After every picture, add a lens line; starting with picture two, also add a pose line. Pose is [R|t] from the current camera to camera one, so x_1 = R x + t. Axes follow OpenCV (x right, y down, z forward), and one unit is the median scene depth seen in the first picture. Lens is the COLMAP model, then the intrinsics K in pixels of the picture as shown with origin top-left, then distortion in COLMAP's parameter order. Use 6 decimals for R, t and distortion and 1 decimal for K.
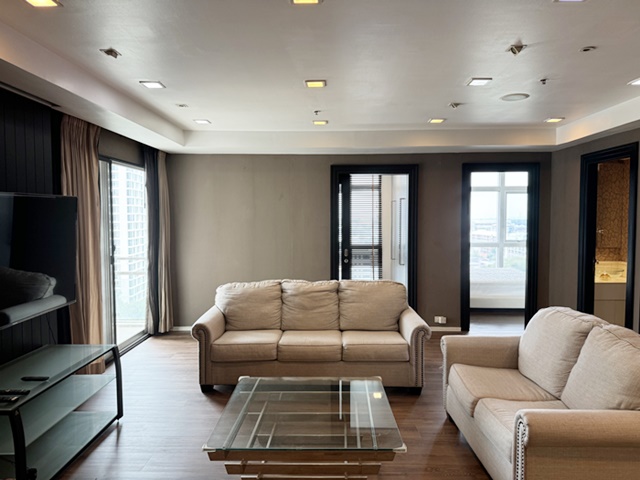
lens RADIAL K [[448.6, 0, 320.0], [0, 448.6, 240.0], [0, 0, 1]] dist [0.112047, -0.133607]
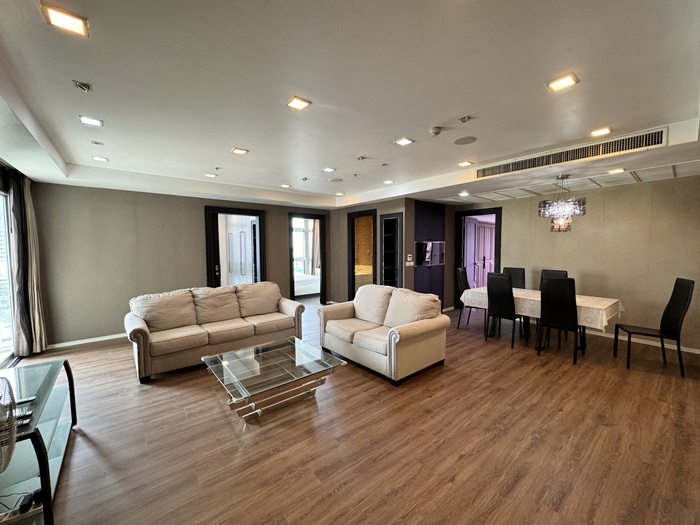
lens RADIAL K [[280.1, 0, 350.0], [0, 280.1, 262.5], [0, 0, 1]] dist [-0.000734, 0.000239]
pose [[0.760716, -0.038503, 0.647942, -0.270324], [0.034604, 0.999225, 0.018749, 0.012173], [-0.648162, 0.008159, 0.761458, 0.054272]]
